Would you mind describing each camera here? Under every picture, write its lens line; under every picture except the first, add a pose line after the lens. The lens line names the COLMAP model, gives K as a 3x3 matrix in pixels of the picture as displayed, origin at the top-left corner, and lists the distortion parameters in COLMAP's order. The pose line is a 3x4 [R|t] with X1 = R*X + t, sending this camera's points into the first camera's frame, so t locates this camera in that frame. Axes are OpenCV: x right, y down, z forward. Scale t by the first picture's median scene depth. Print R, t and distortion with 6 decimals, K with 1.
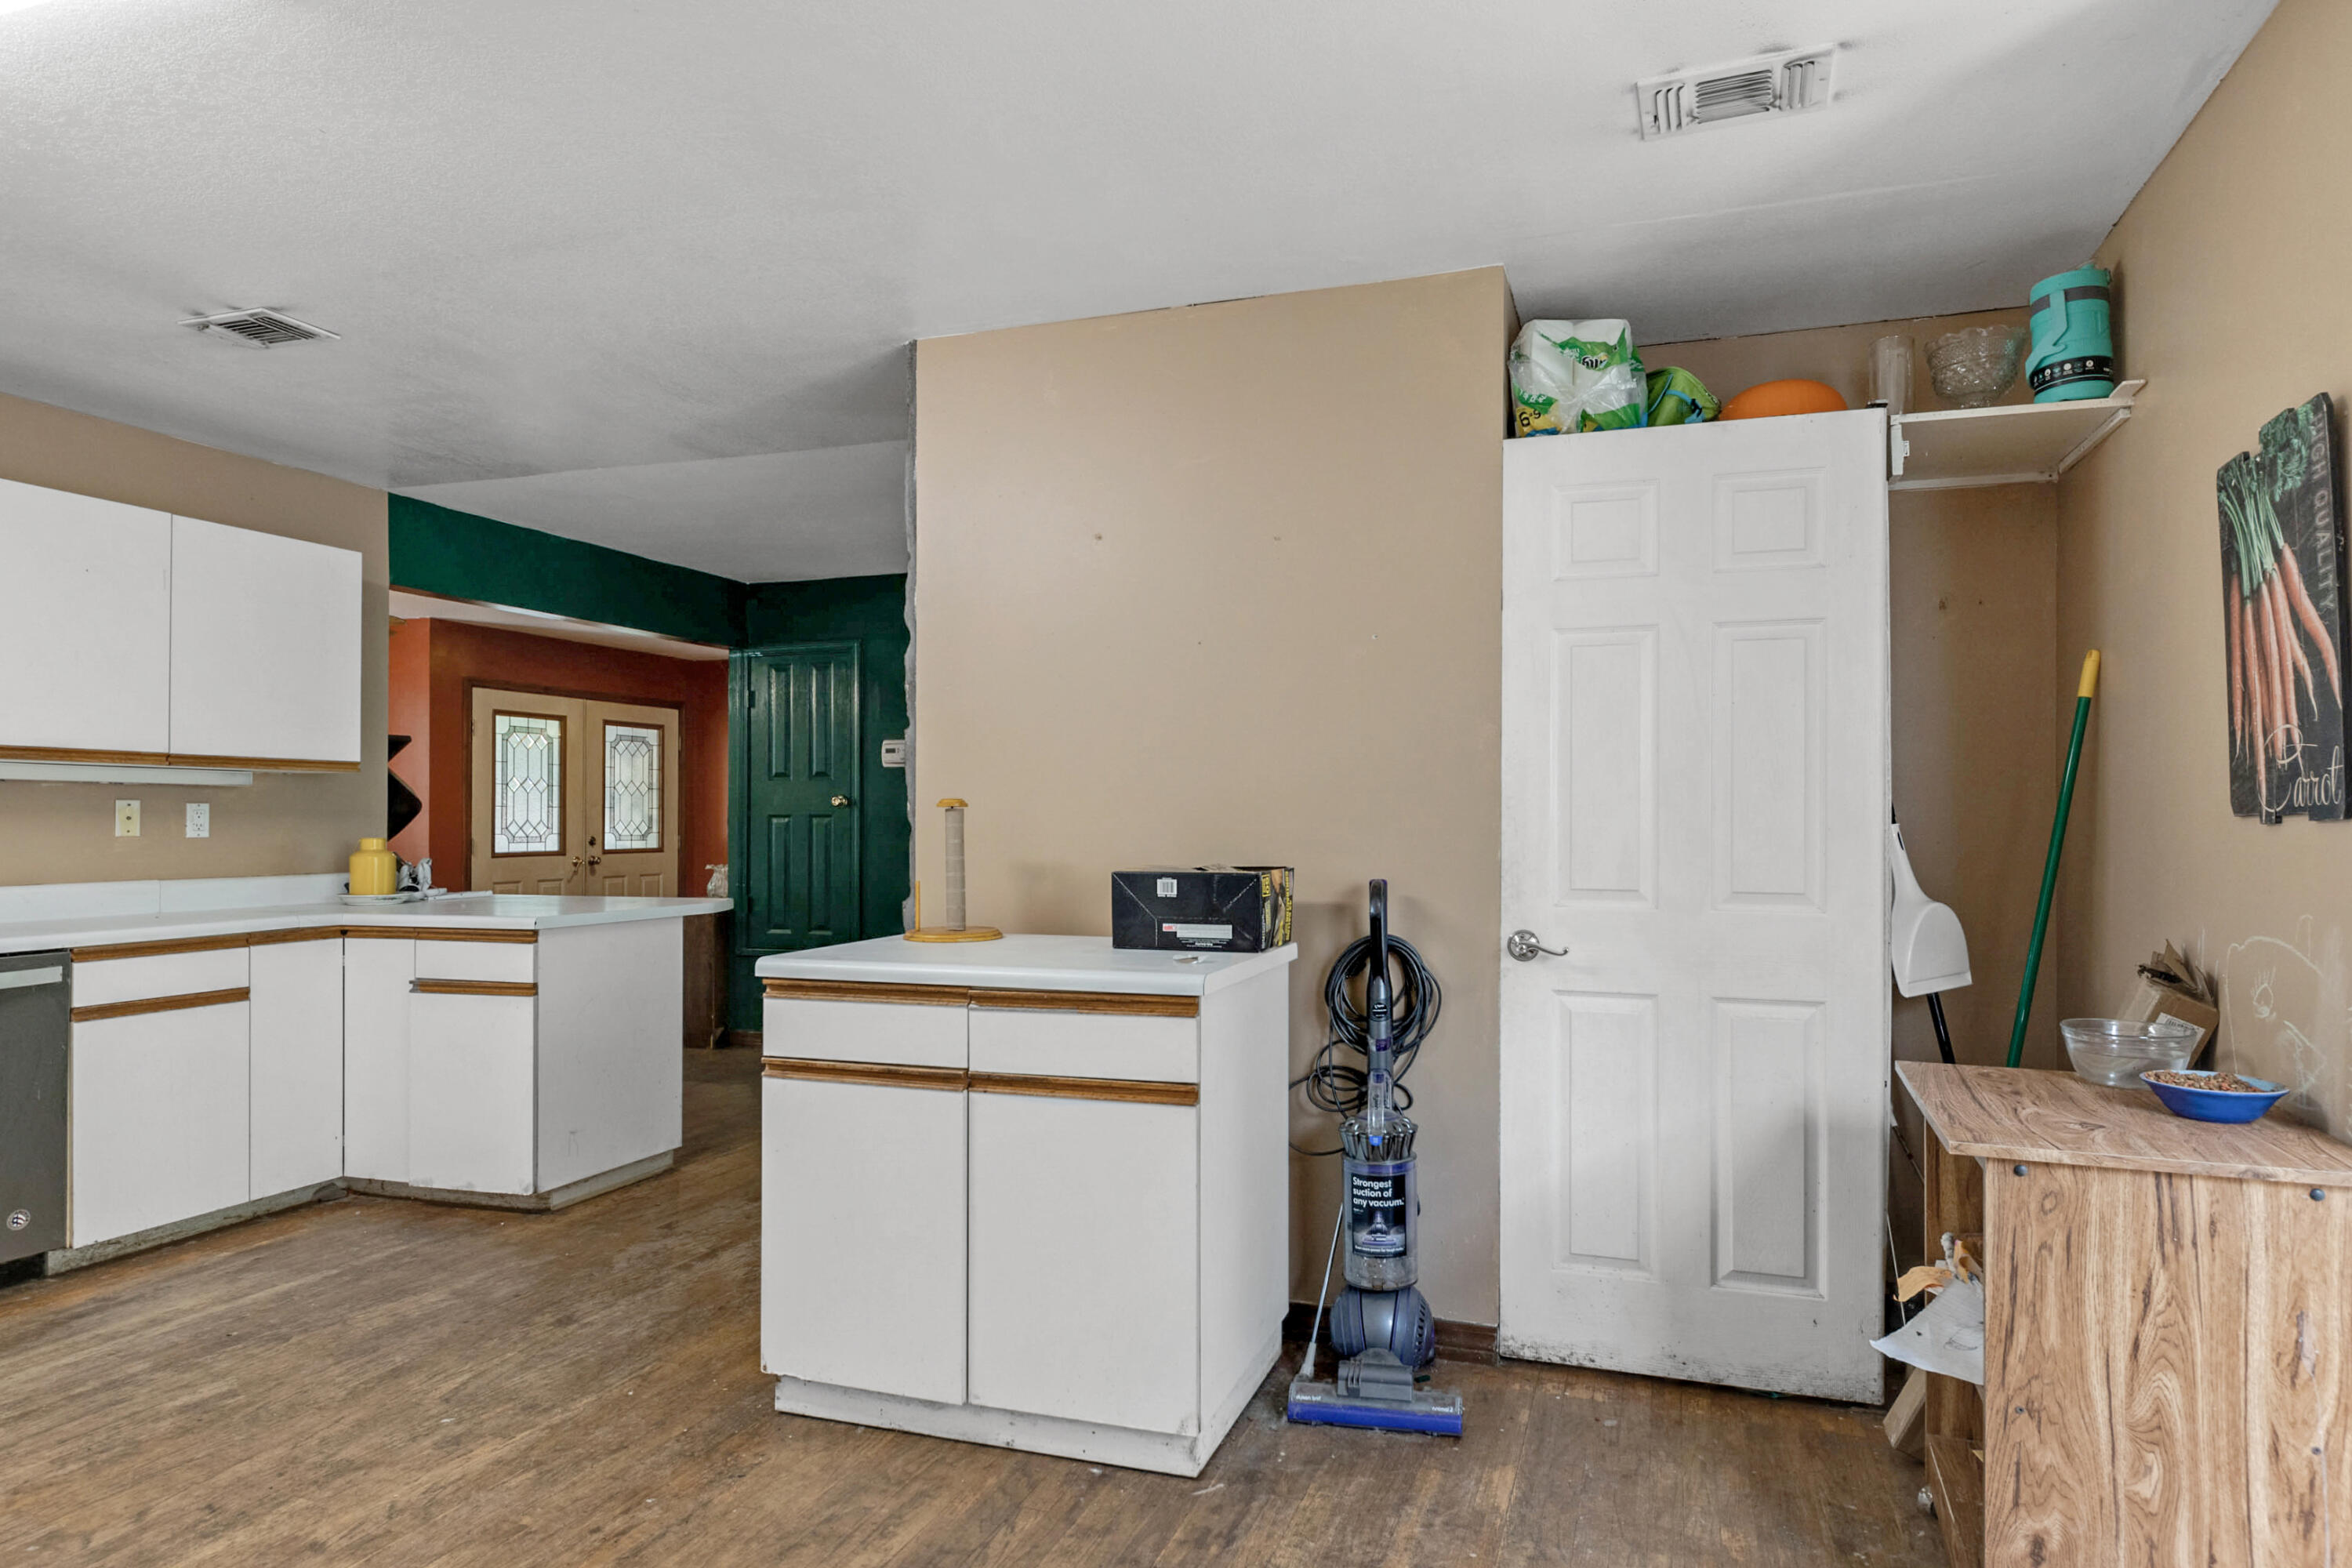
lens RADIAL K [[1336.7, 0, 1199.6], [0, 1336.7, 806.4], [0, 0, 1]] dist [0.006931, -0.006572]
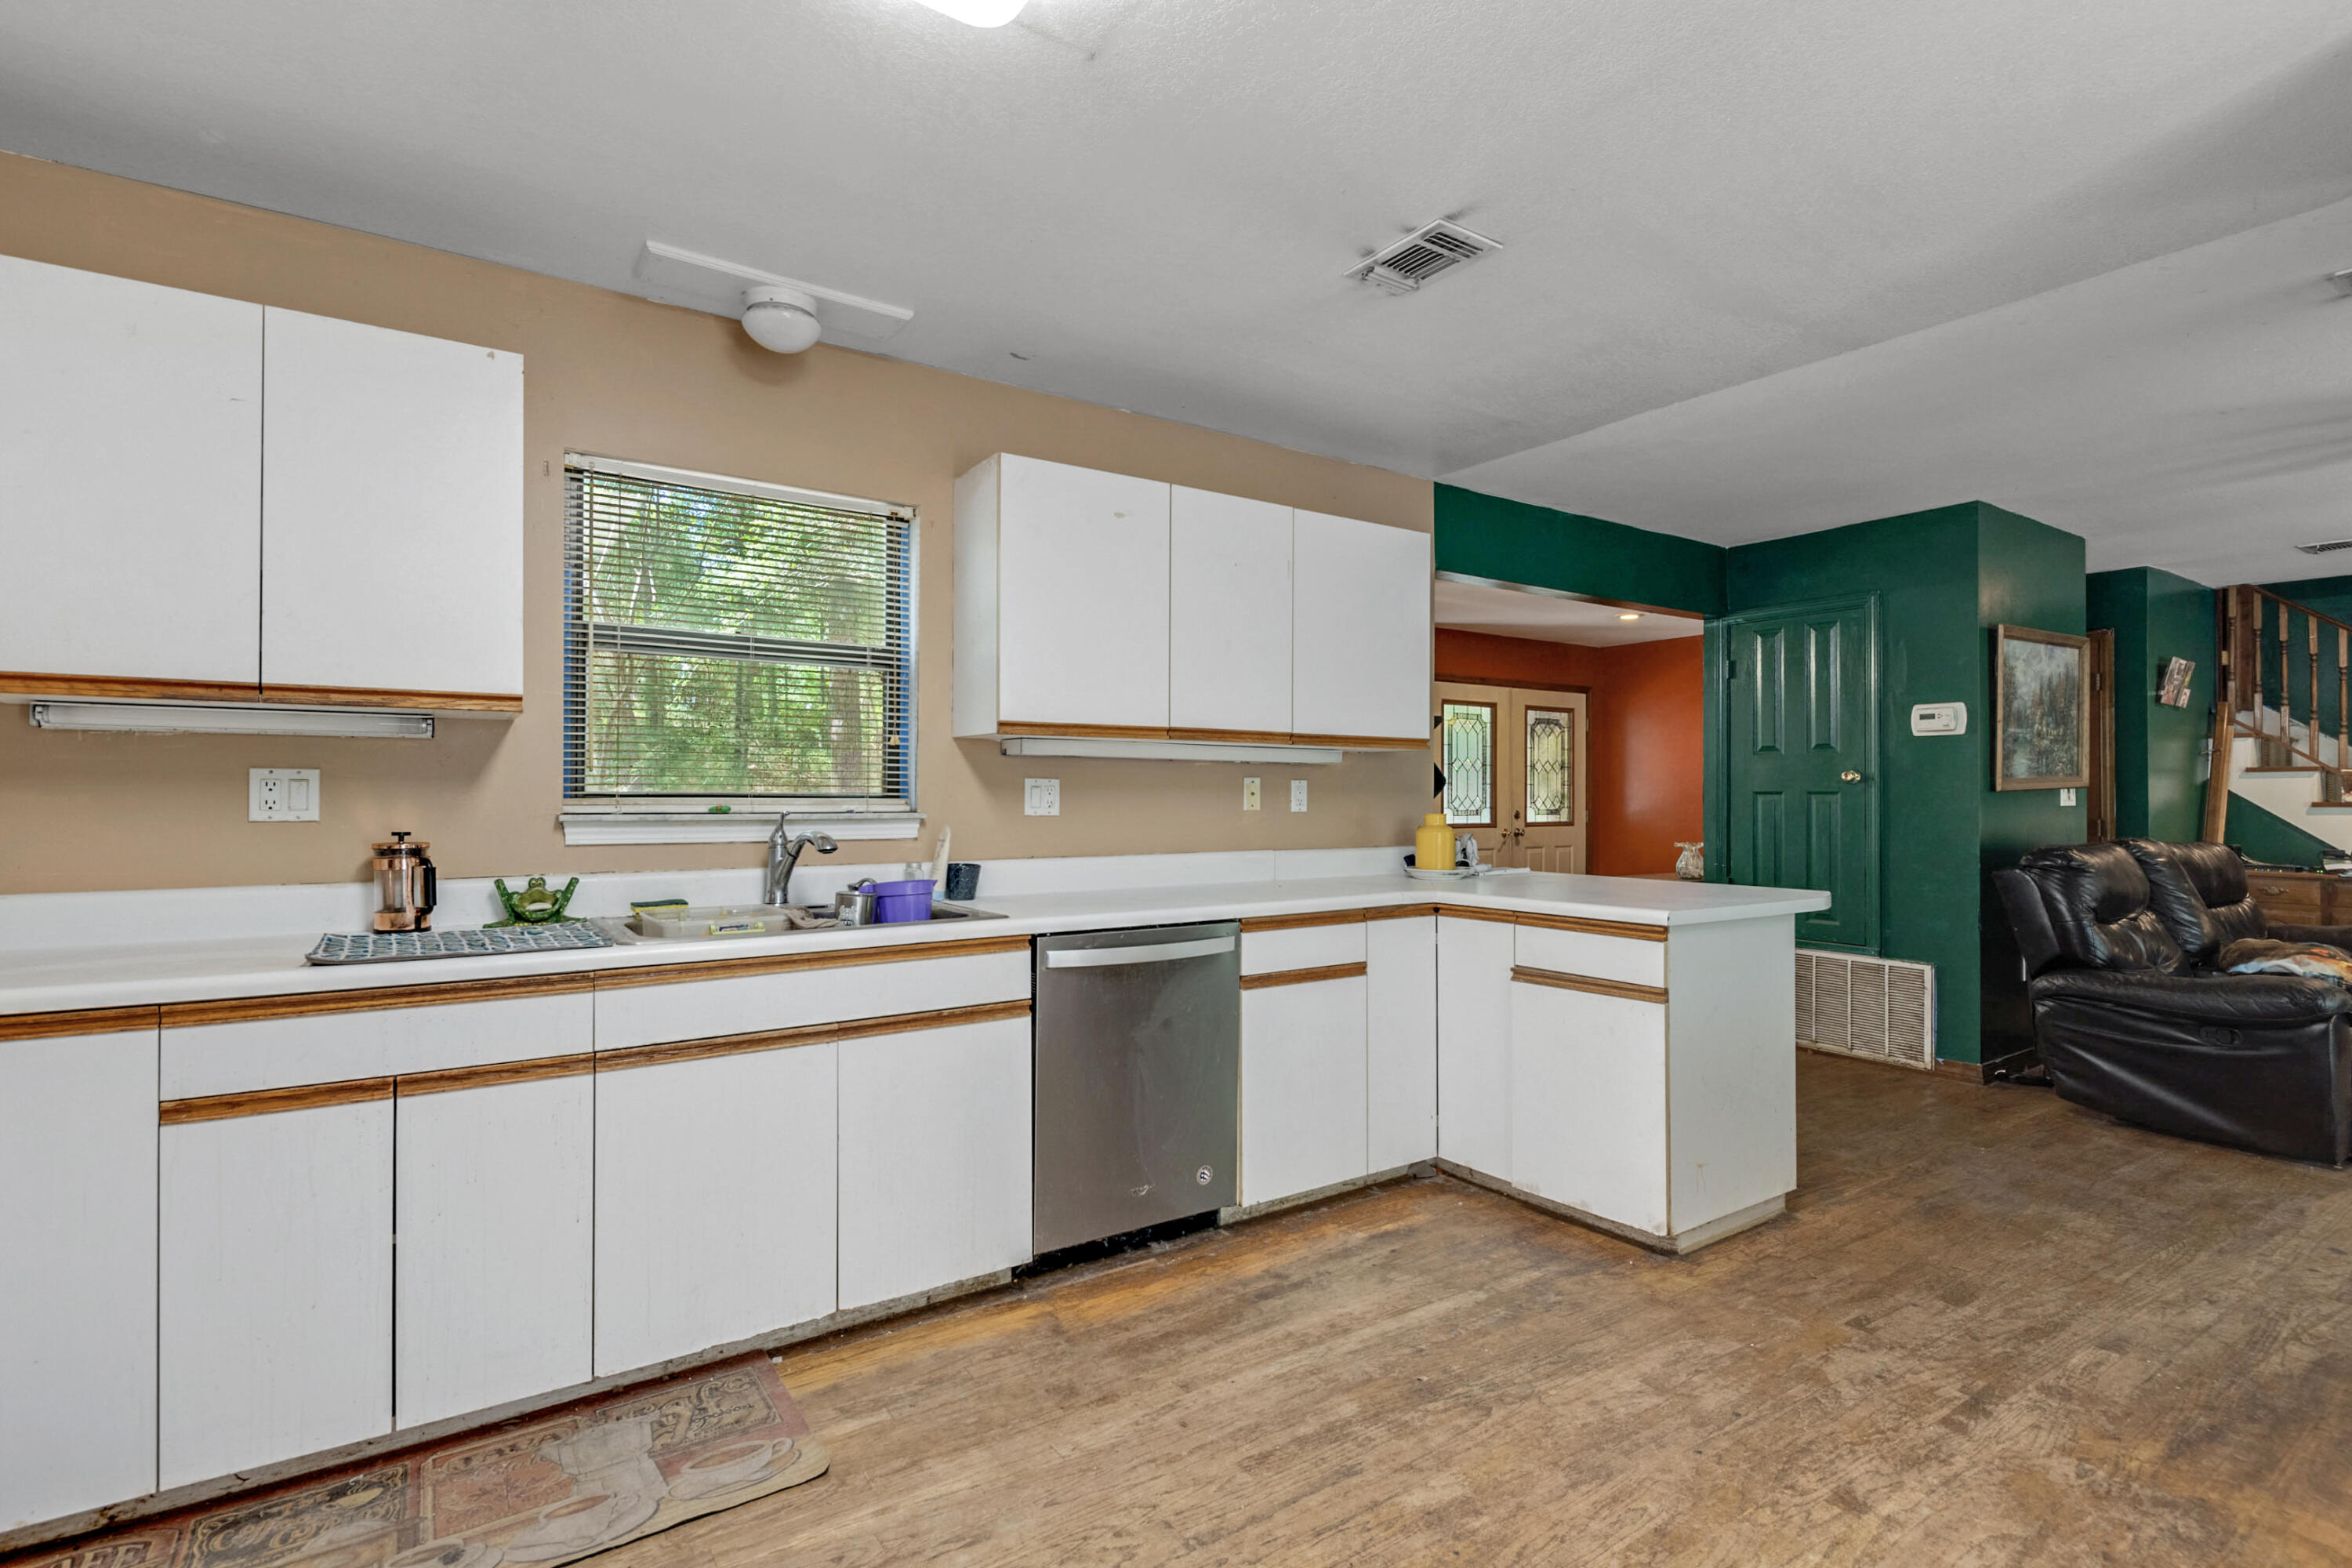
lens RADIAL K [[1080.1, 0, 1170.2], [0, 1080.1, 785.3], [0, 0, 1]] dist [0.002187, -0.005809]
pose [[0.796229, -0.003032, -0.604987, -0.366736], [0.003470, 0.999994, -0.000444, 0.002050], [0.604985, -0.001745, 0.796235, 0.288787]]
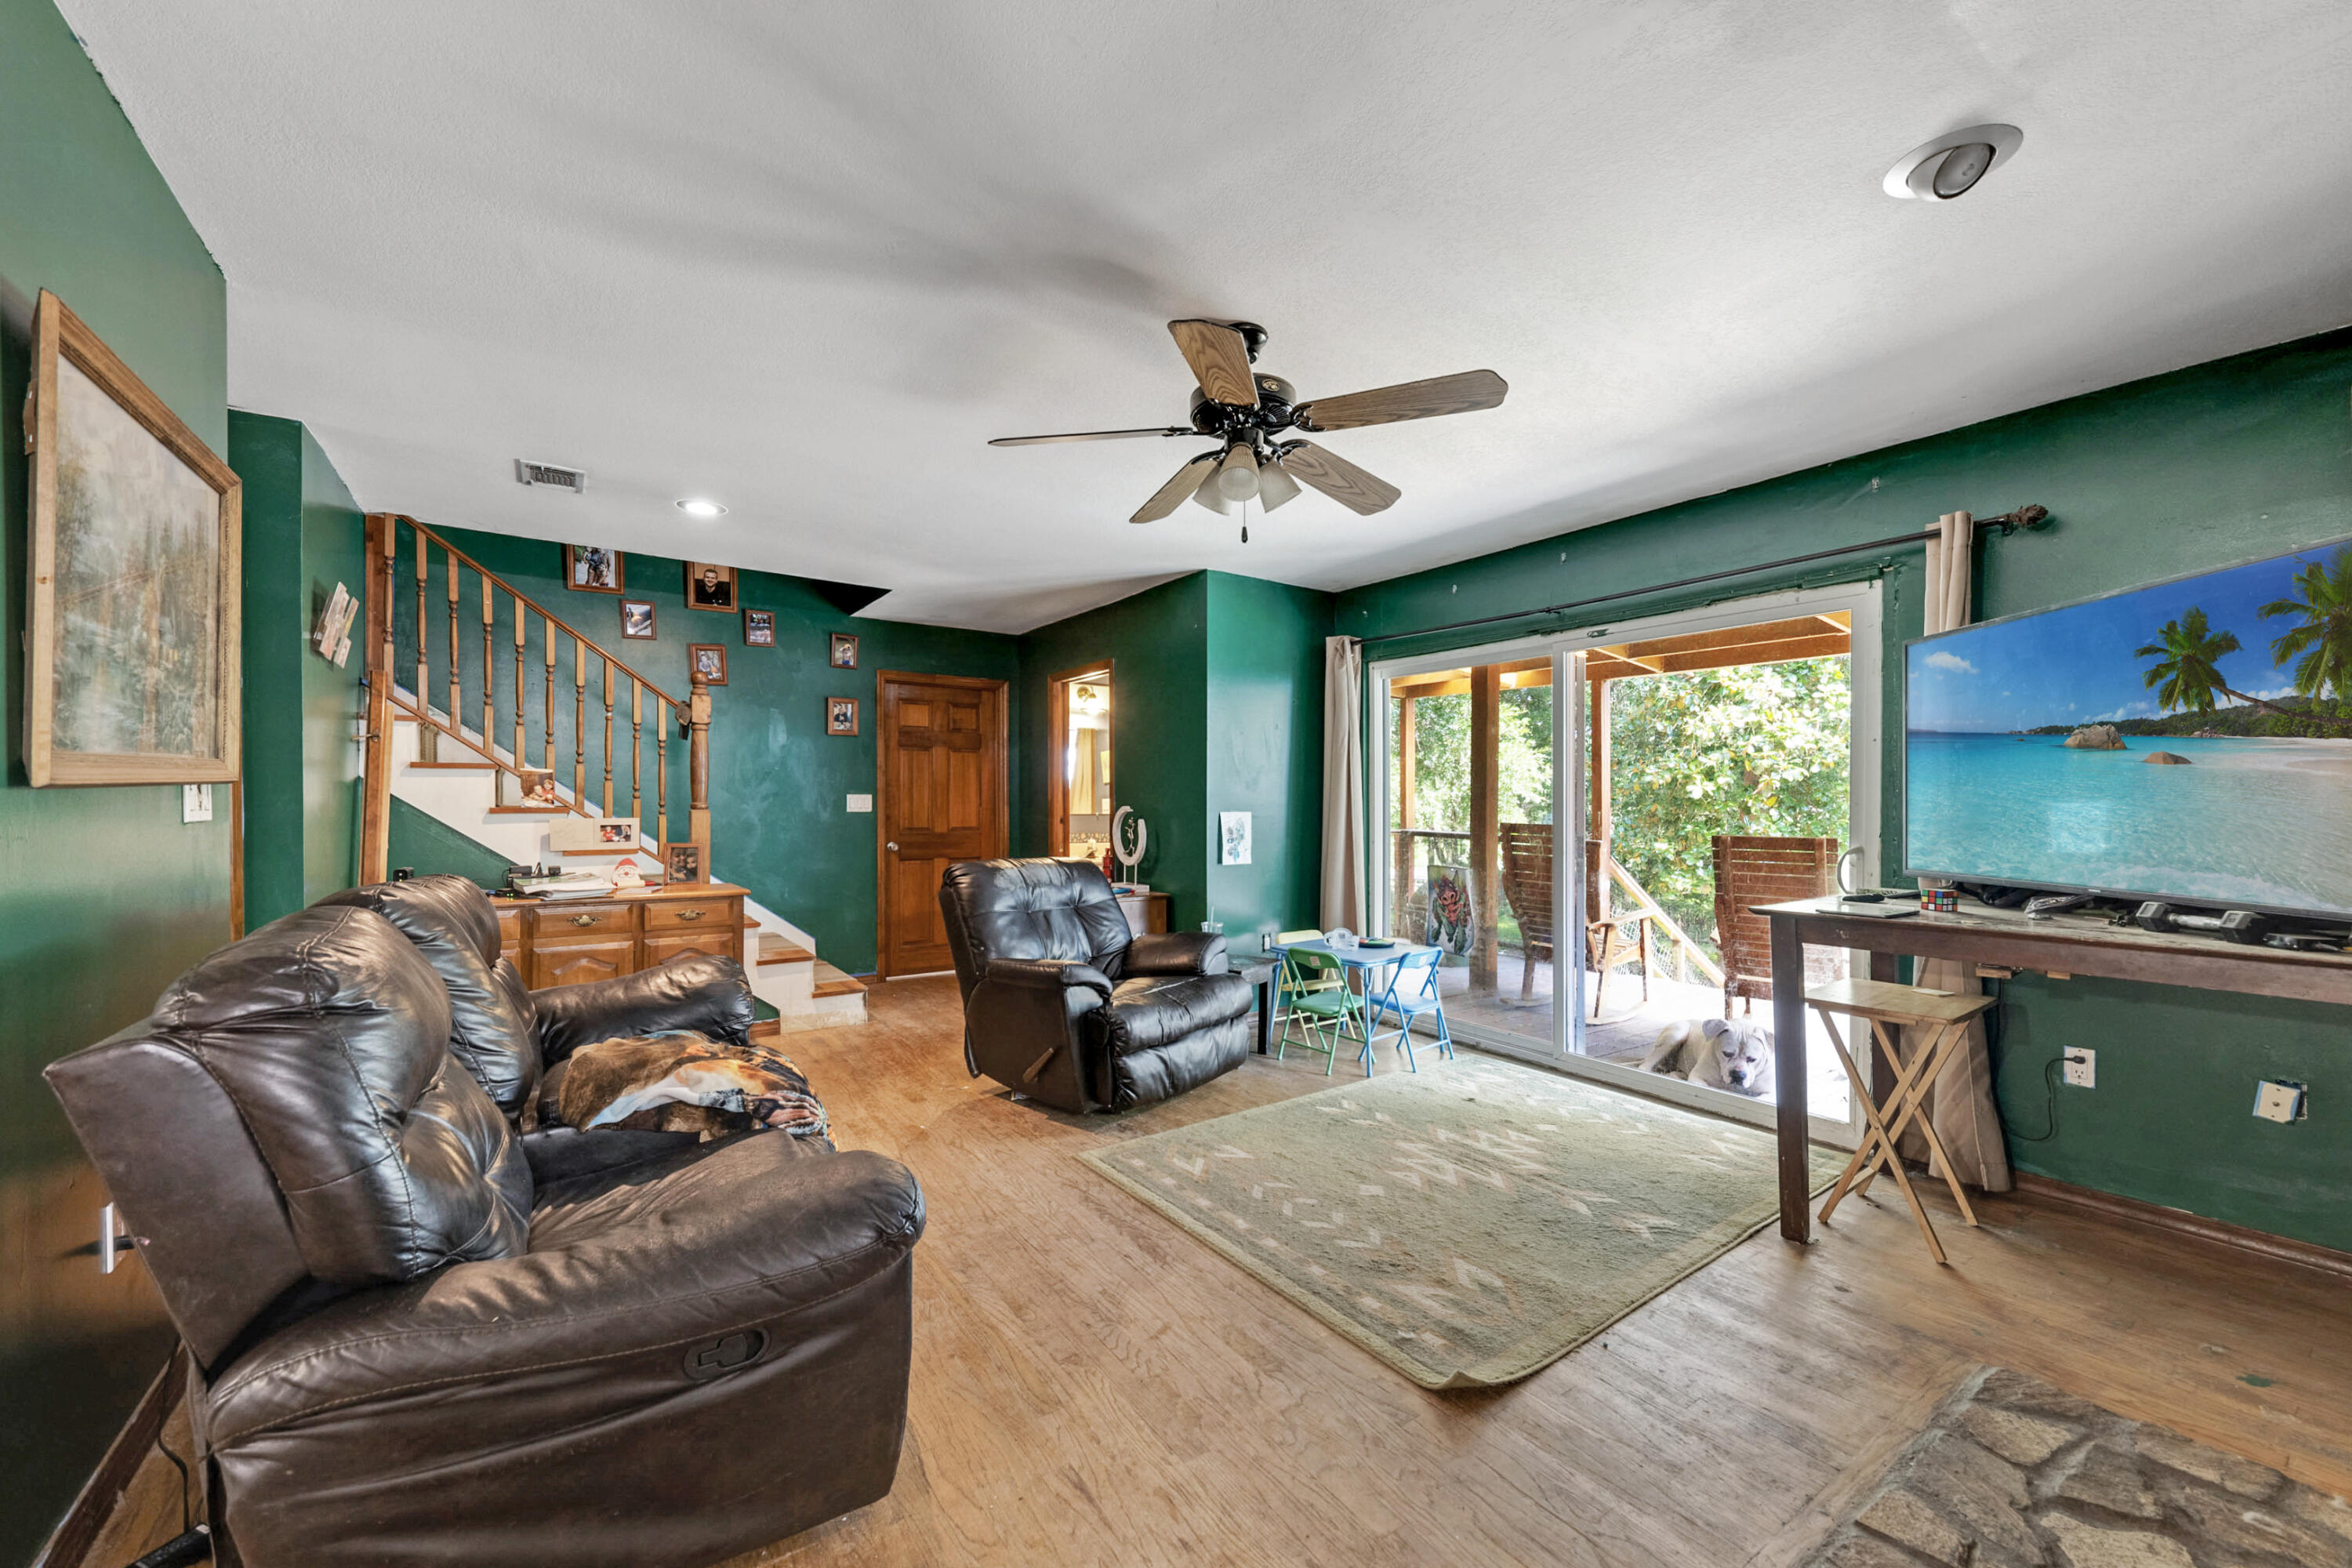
lens RADIAL K [[927.7, 0, 1194.5], [0, 927.7, 804.8], [0, 0, 1]] dist [0.000299, -0.003929]
pose [[0.583631, 0.000294, 0.812019, -0.388106], [-0.010919, 0.999912, 0.007486, 0.011915], [-0.811946, -0.013236, 0.583583, 1.301607]]
